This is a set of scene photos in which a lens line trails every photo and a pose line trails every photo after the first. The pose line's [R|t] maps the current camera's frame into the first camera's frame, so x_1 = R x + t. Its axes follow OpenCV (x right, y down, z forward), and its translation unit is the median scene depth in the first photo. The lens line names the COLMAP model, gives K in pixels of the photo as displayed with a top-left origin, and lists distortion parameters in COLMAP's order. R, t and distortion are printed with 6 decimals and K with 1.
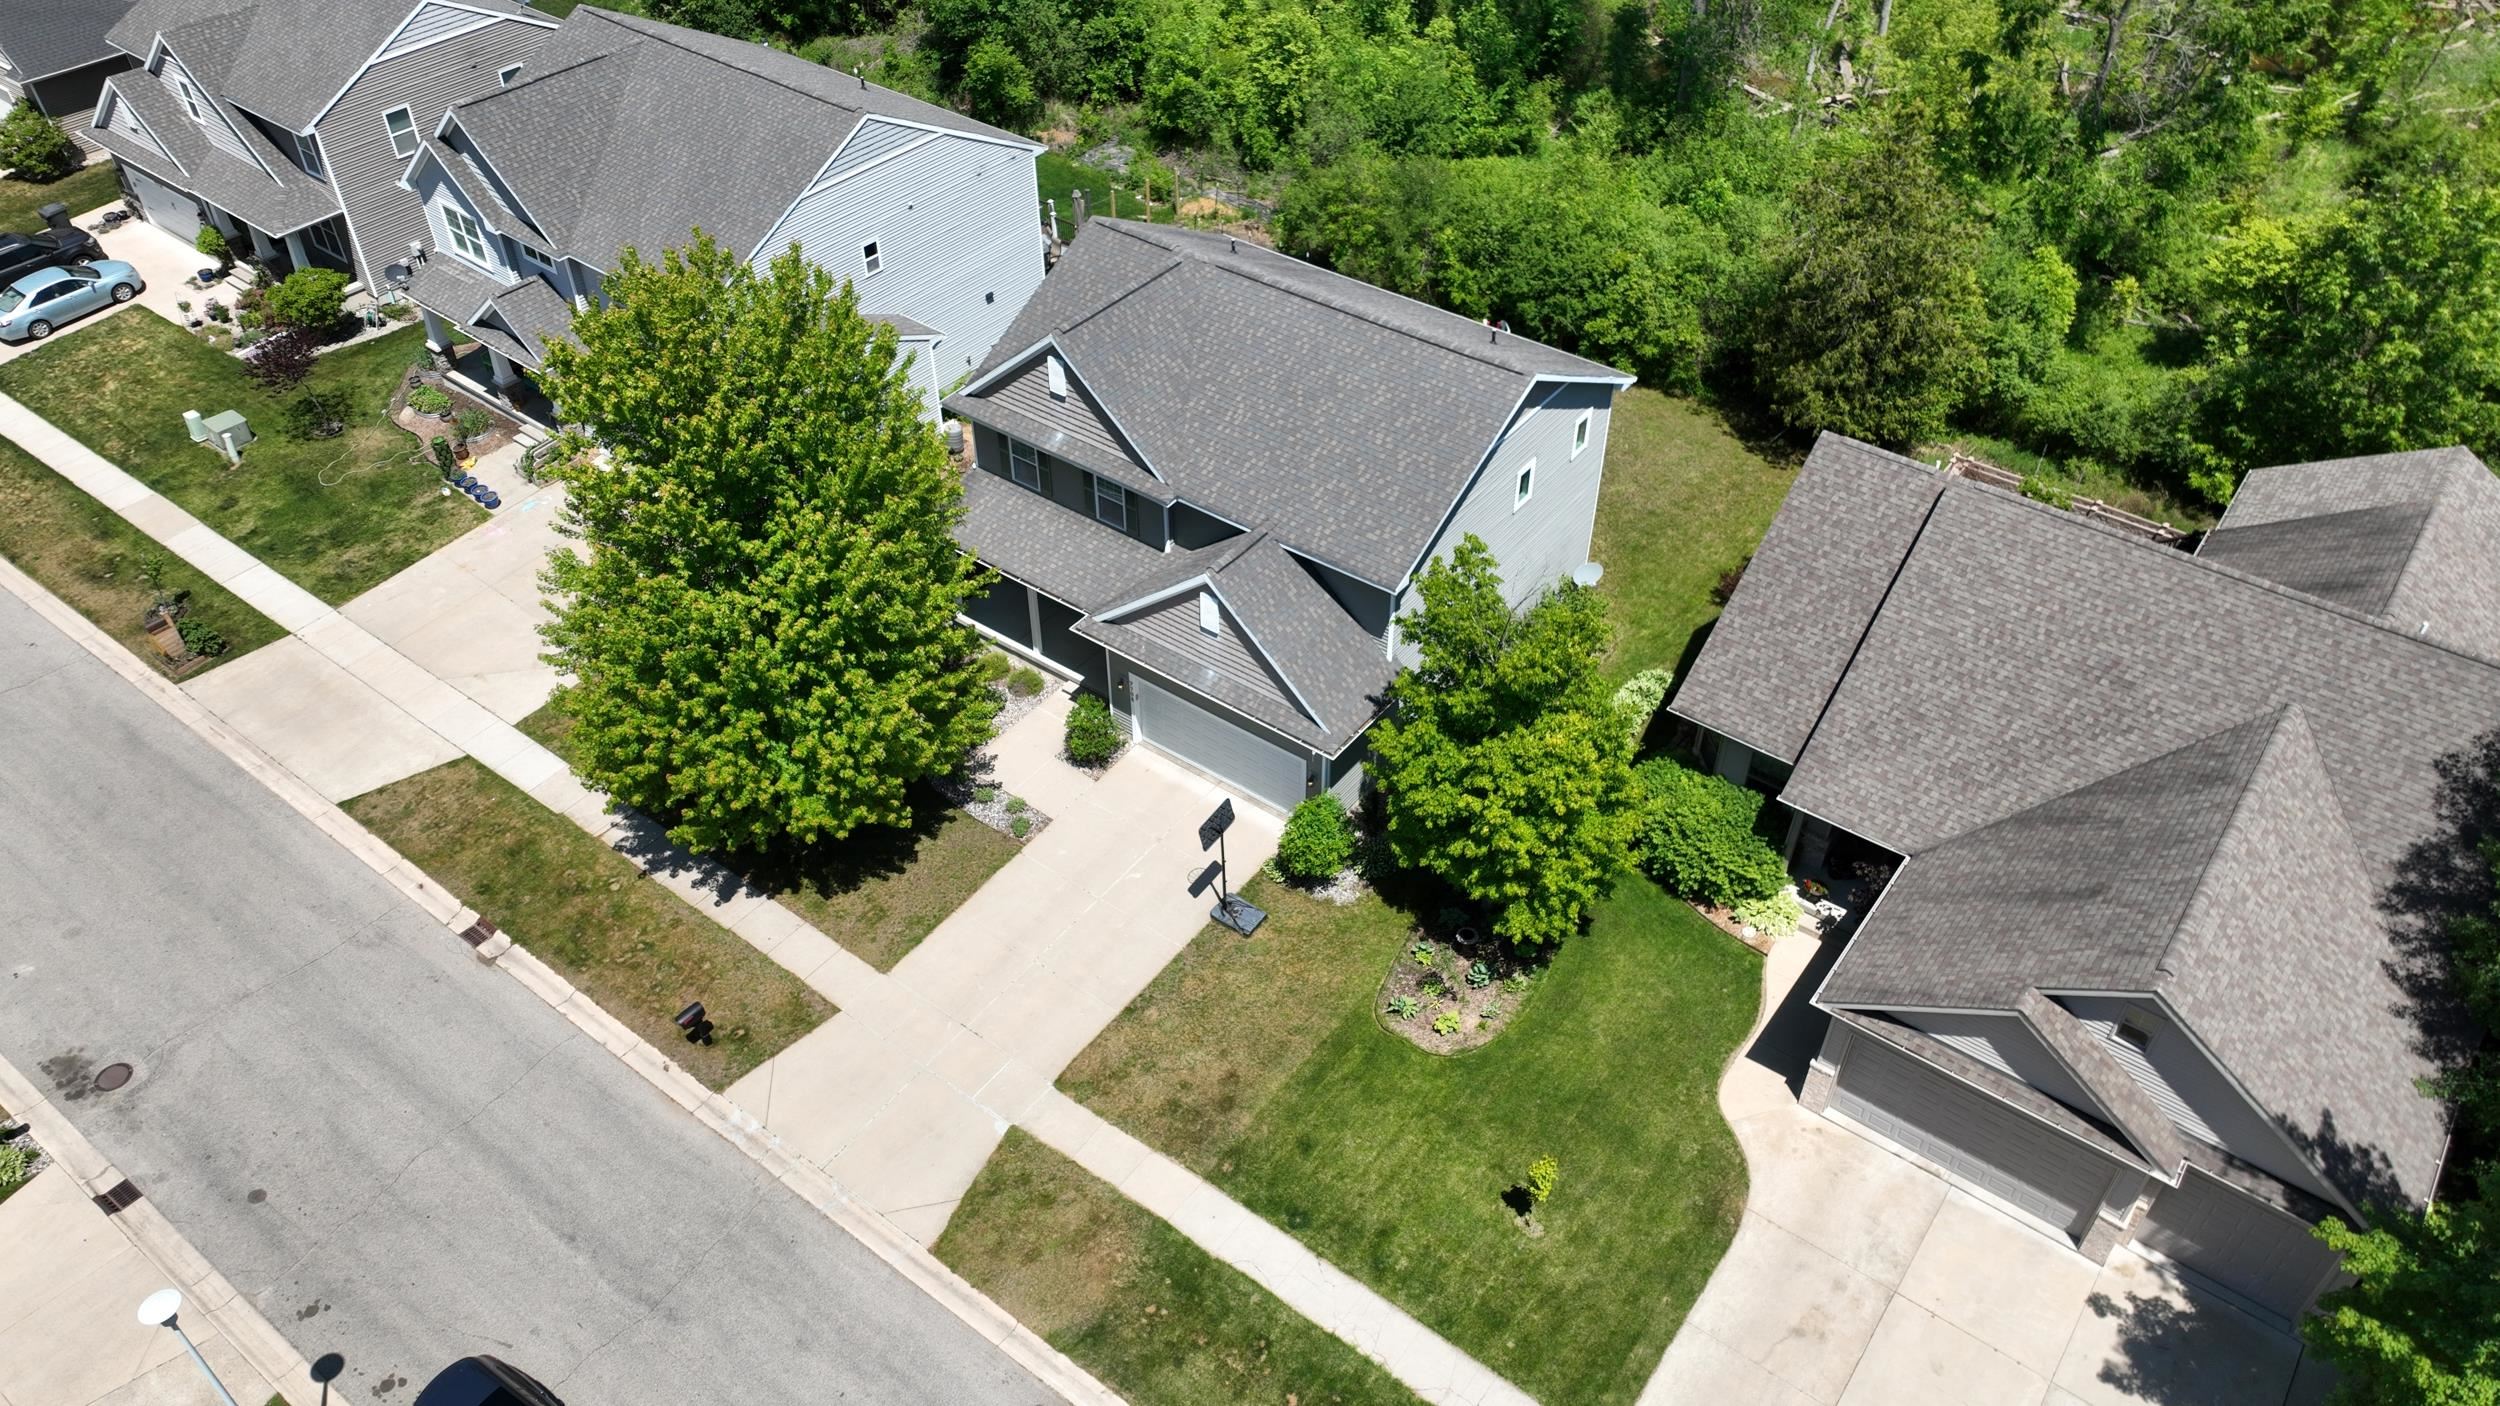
lens RADIAL K [[1758.1, 0, 1248.8], [0, 1758.1, 714.1], [0, 0, 1]] dist [0.004764, 0.007262]
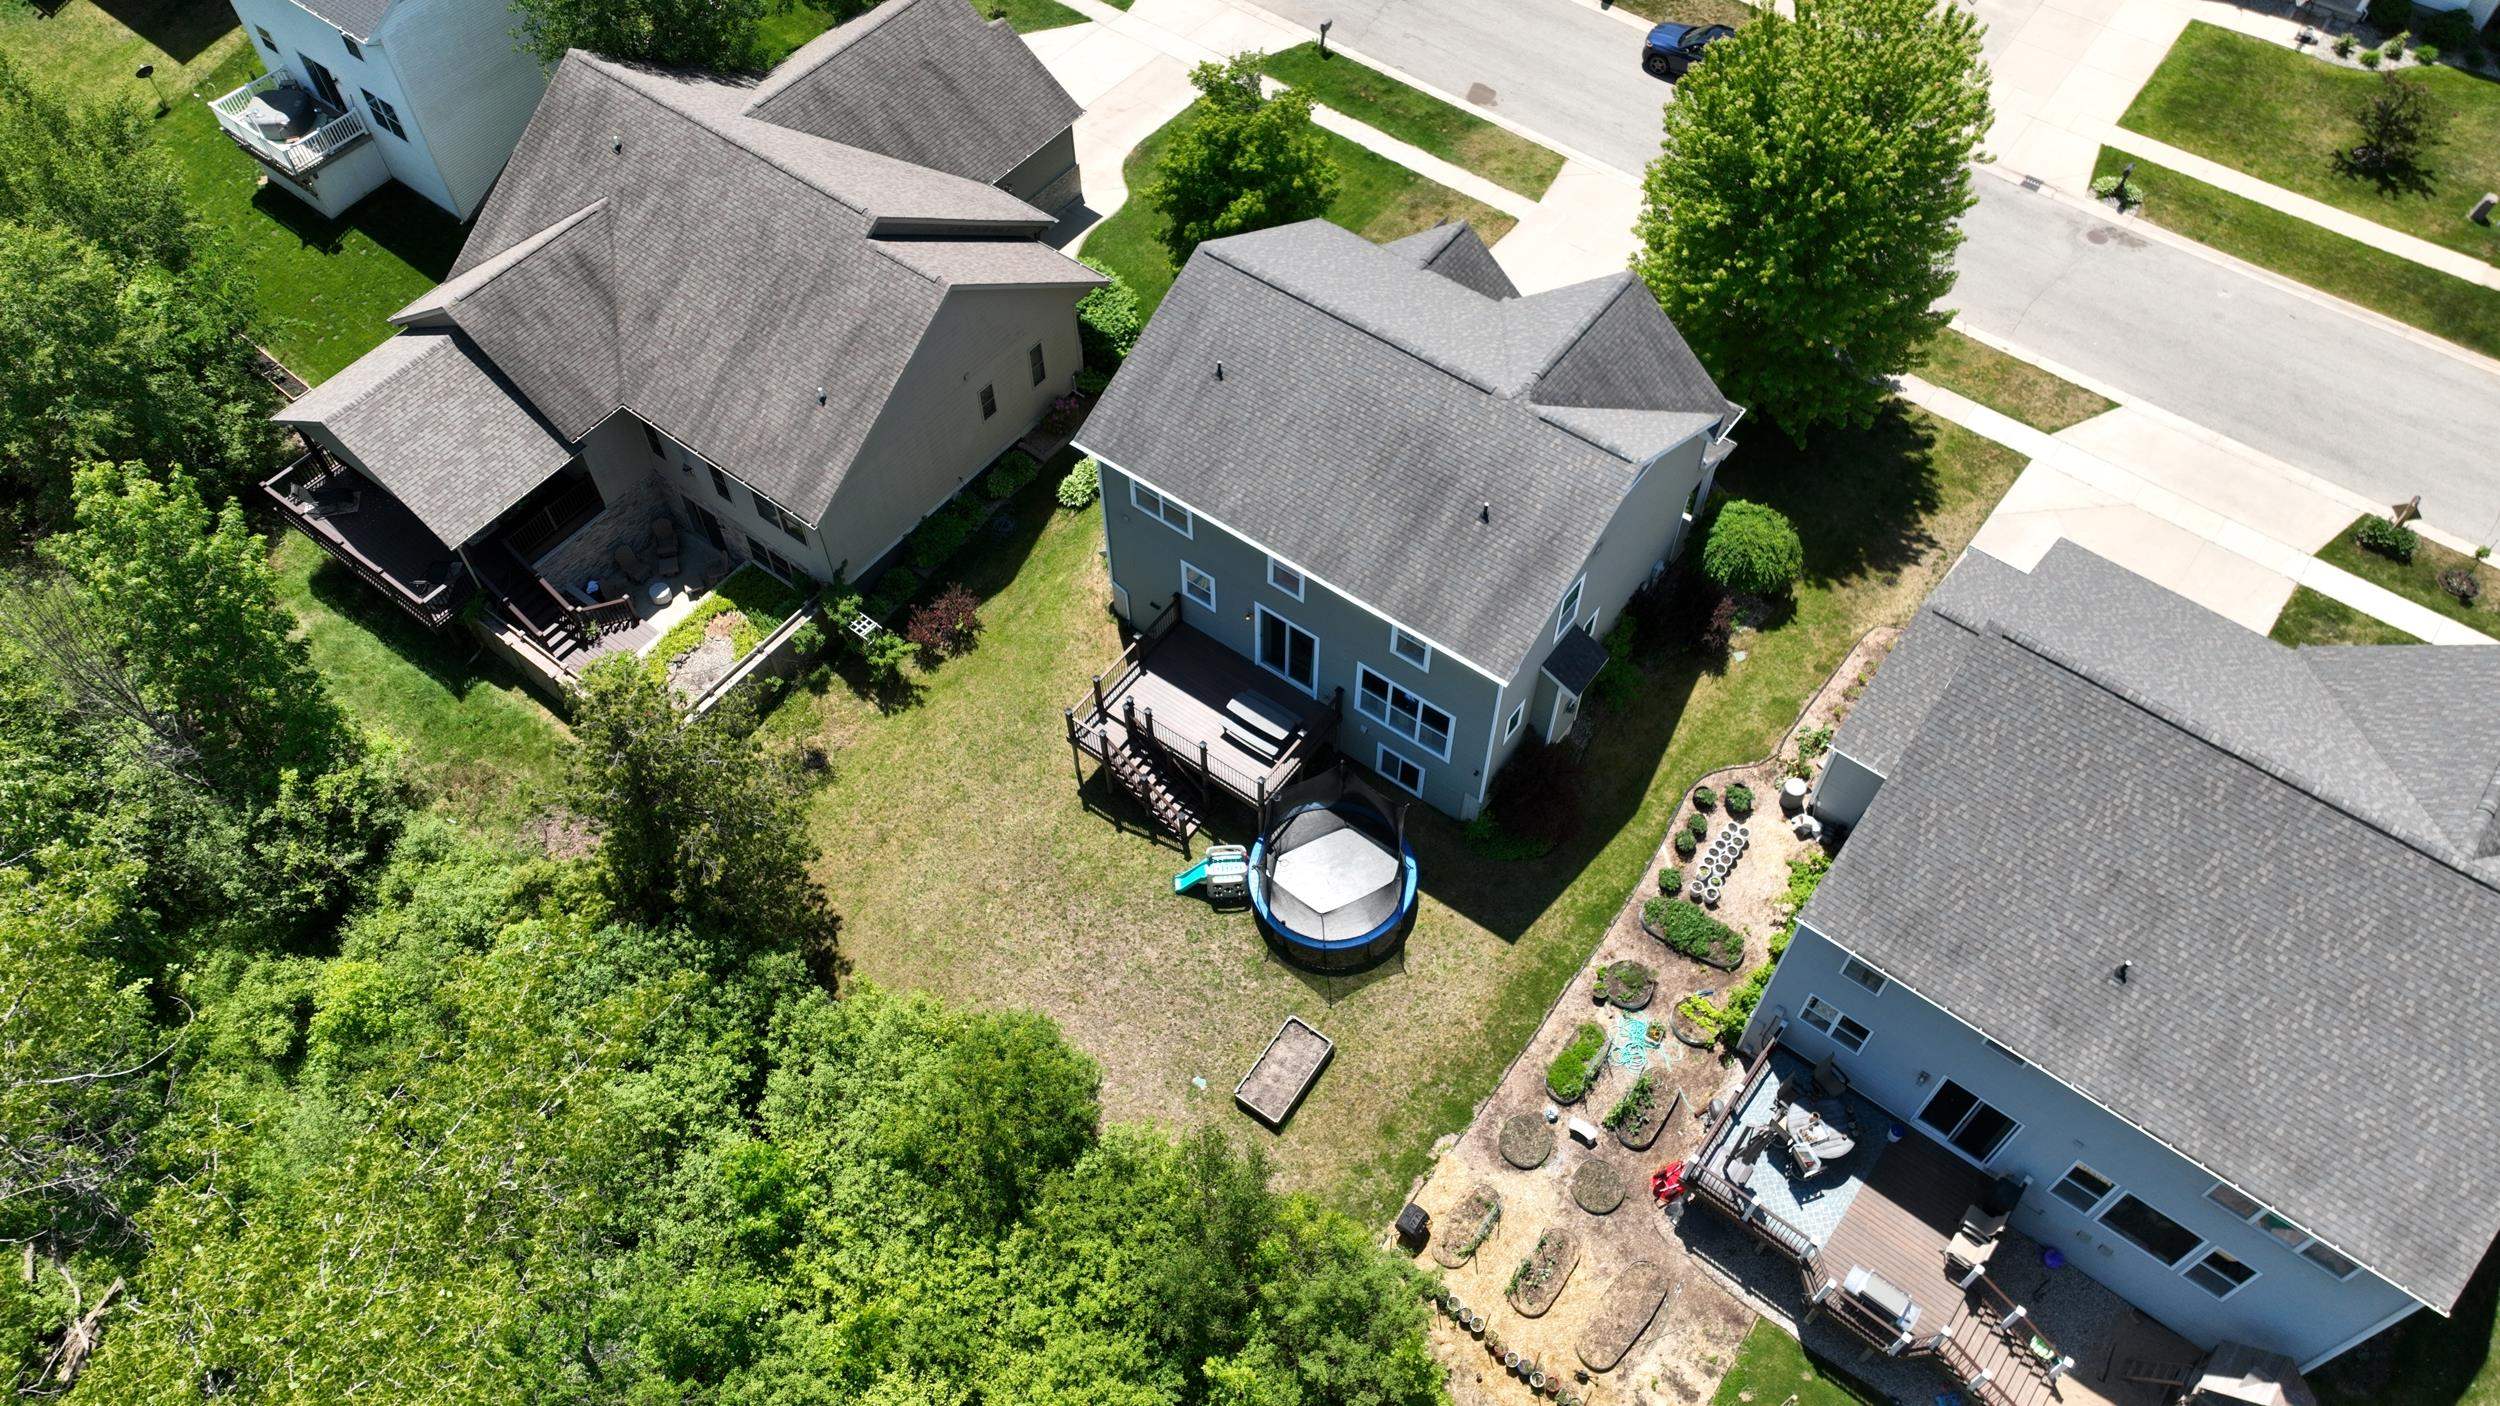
lens RADIAL K [[1758.1, 0, 1246.2], [0, 1758.1, 705.4], [0, 0, 1]] dist [0.004764, 0.007262]
pose [[-0.999929, 0.007199, 0.009541, 0.122267], [0.008733, -0.105011, 0.994433, -1.358914], [0.008161, 0.994445, 0.104941, 1.162228]]
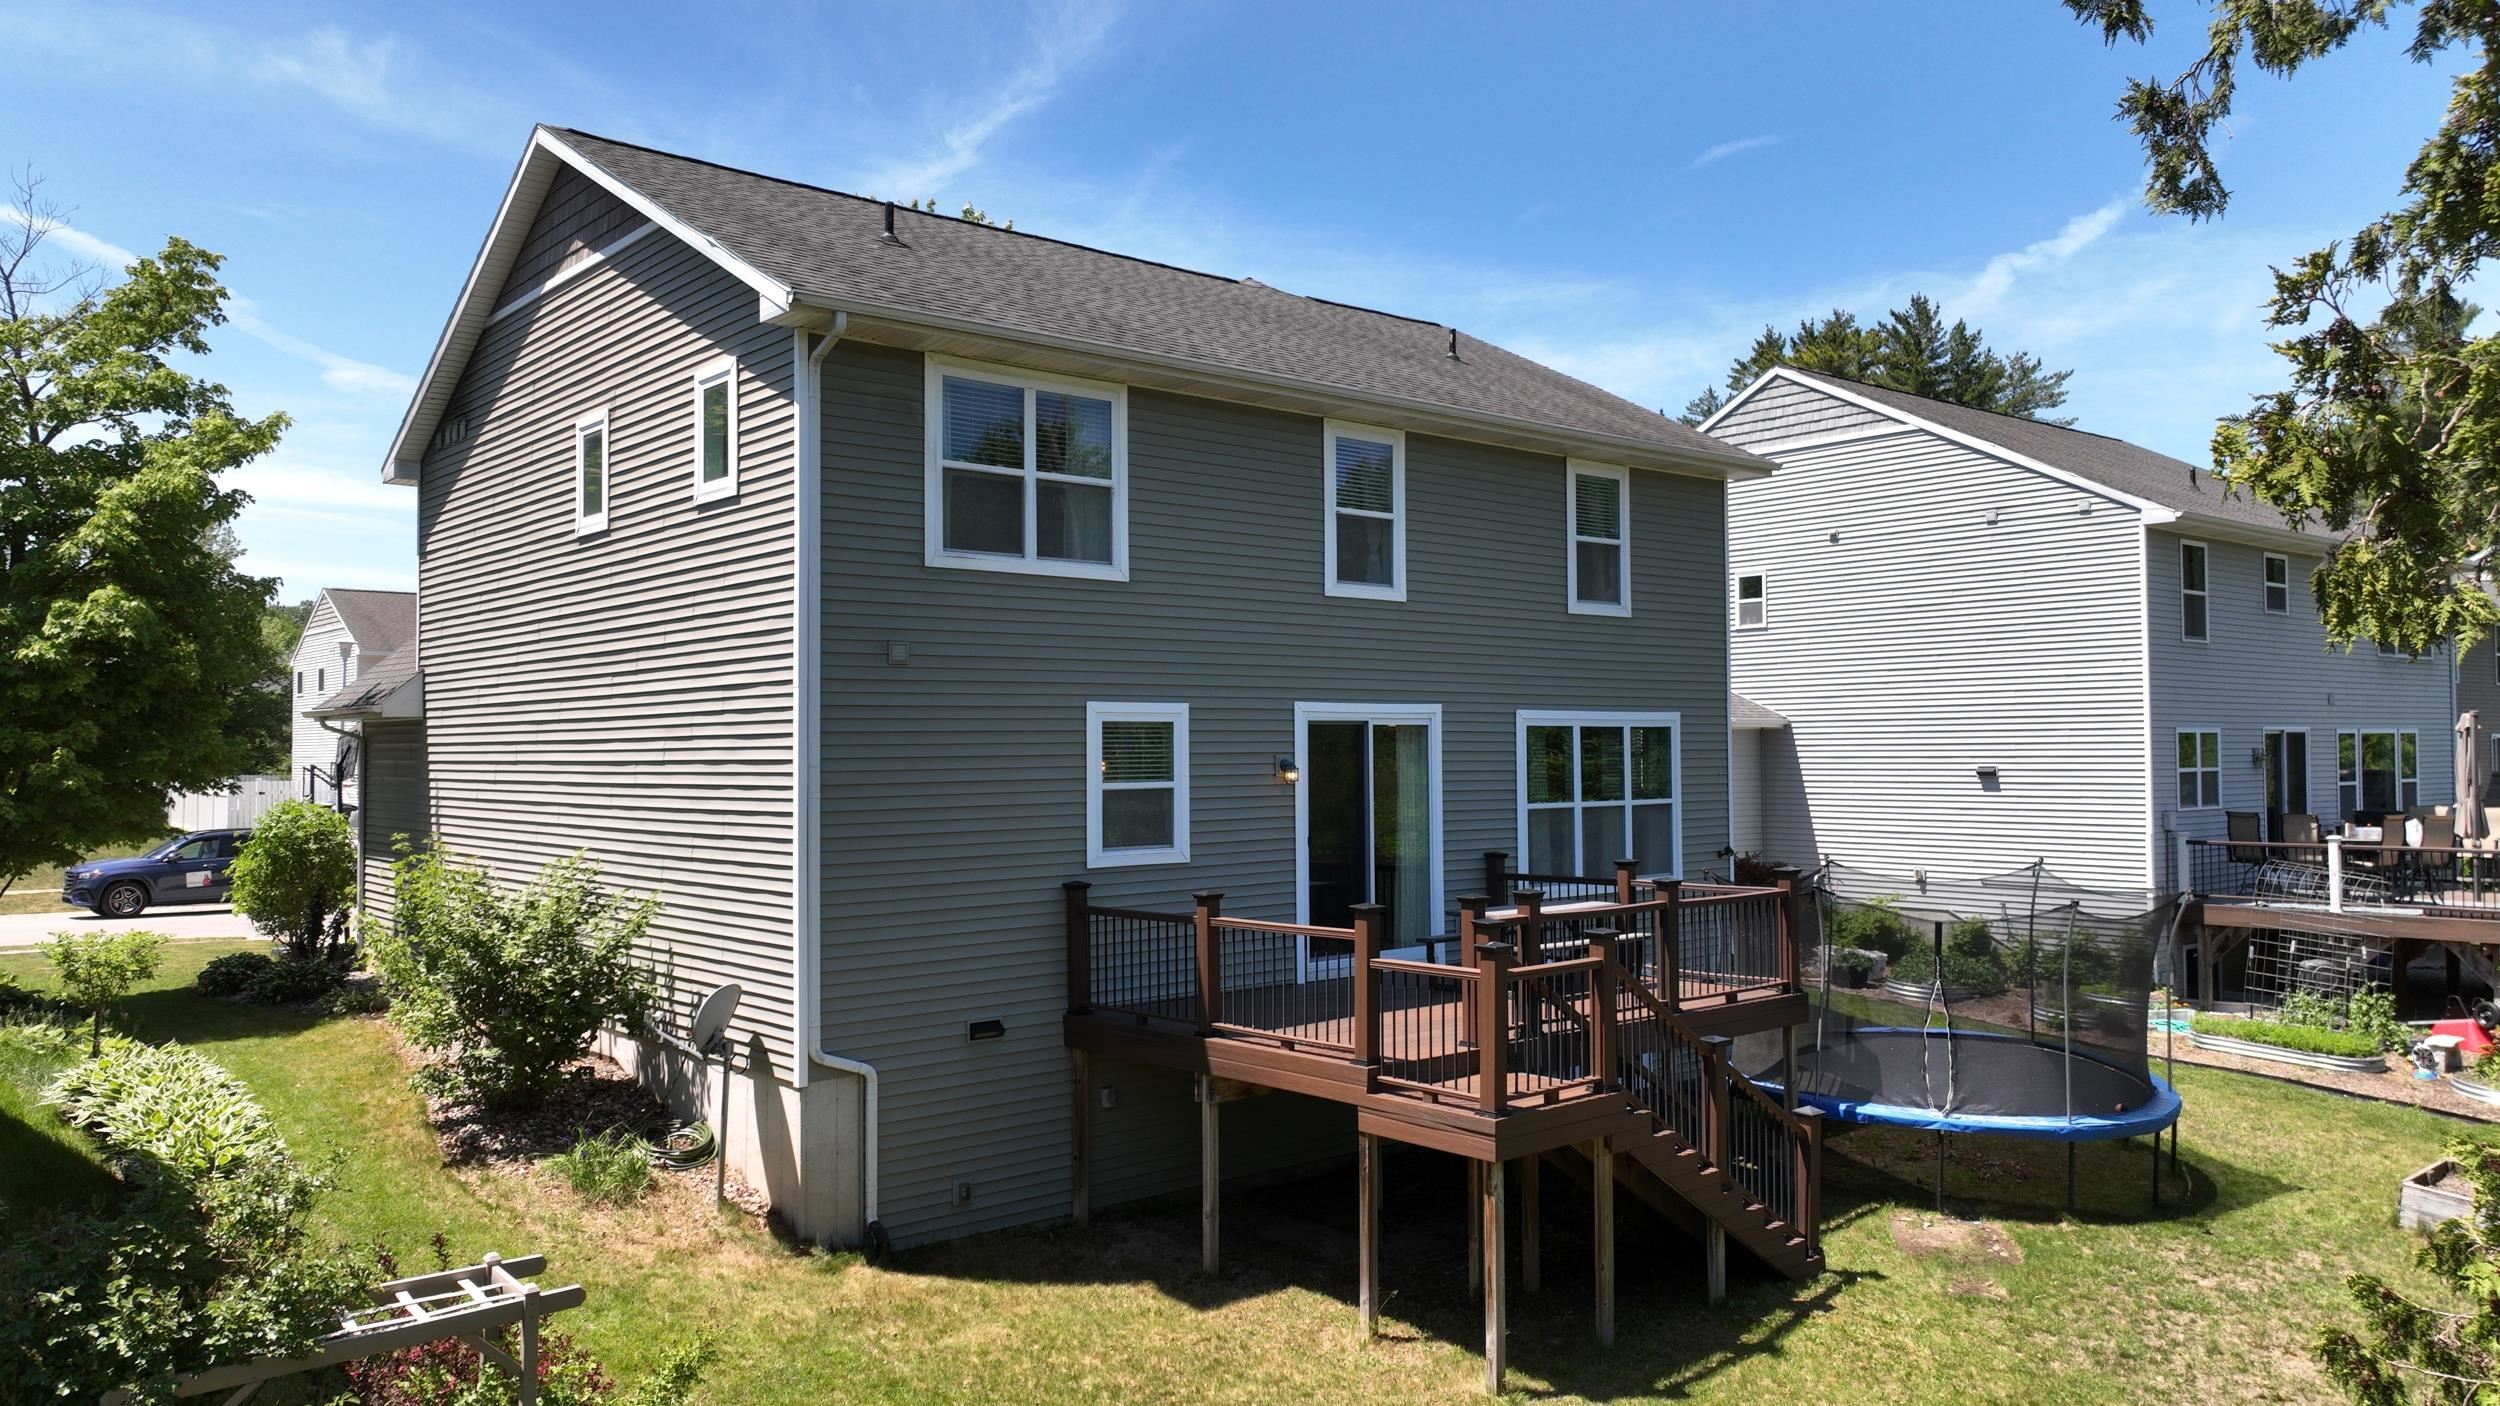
lens RADIAL K [[1758.1, 0, 1251.8], [0, 1758.1, 694.1], [0, 0, 1]] dist [0.004764, 0.007262]
pose [[-0.213498, -0.025352, -0.976615, 0.545295], [-0.644709, 0.754735, 0.121347, -0.251878], [0.734009, 0.655540, -0.177479, 1.281941]]
